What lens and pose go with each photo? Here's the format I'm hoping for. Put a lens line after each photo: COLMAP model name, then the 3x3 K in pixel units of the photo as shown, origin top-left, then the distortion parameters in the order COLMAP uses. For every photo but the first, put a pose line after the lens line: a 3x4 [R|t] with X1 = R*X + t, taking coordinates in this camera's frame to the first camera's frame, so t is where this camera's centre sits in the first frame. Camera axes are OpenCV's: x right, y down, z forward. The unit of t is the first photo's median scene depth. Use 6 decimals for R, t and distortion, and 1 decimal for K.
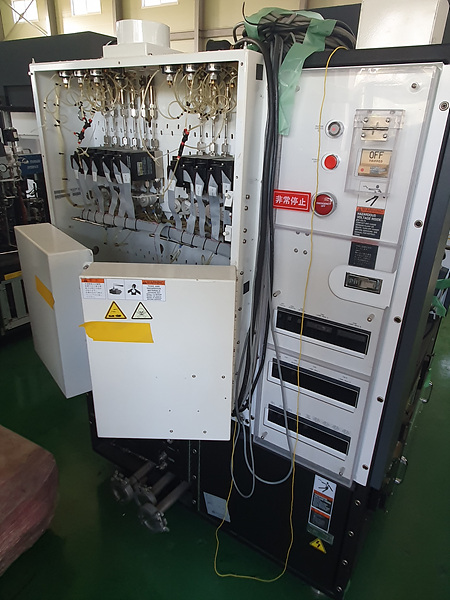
lens RADIAL K [[432.2, 0, 225.0], [0, 432.2, 300.0], [0, 0, 1]] dist [0.021588, -0.001442]
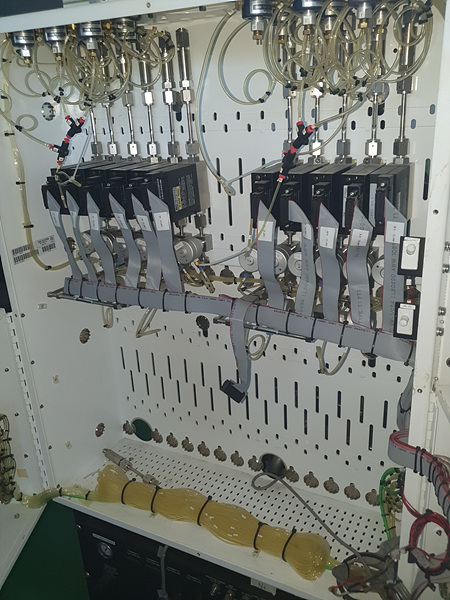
lens RADIAL K [[557.4, 0, 225.0], [0, 557.4, 300.0], [0, 0, 1]] dist [0.000433, 0.001709]
pose [[0.991615, -0.110407, 0.067151, -0.195822], [0.112661, 0.993158, -0.030748, -0.147817], [-0.063296, 0.038056, 0.997269, 0.305626]]
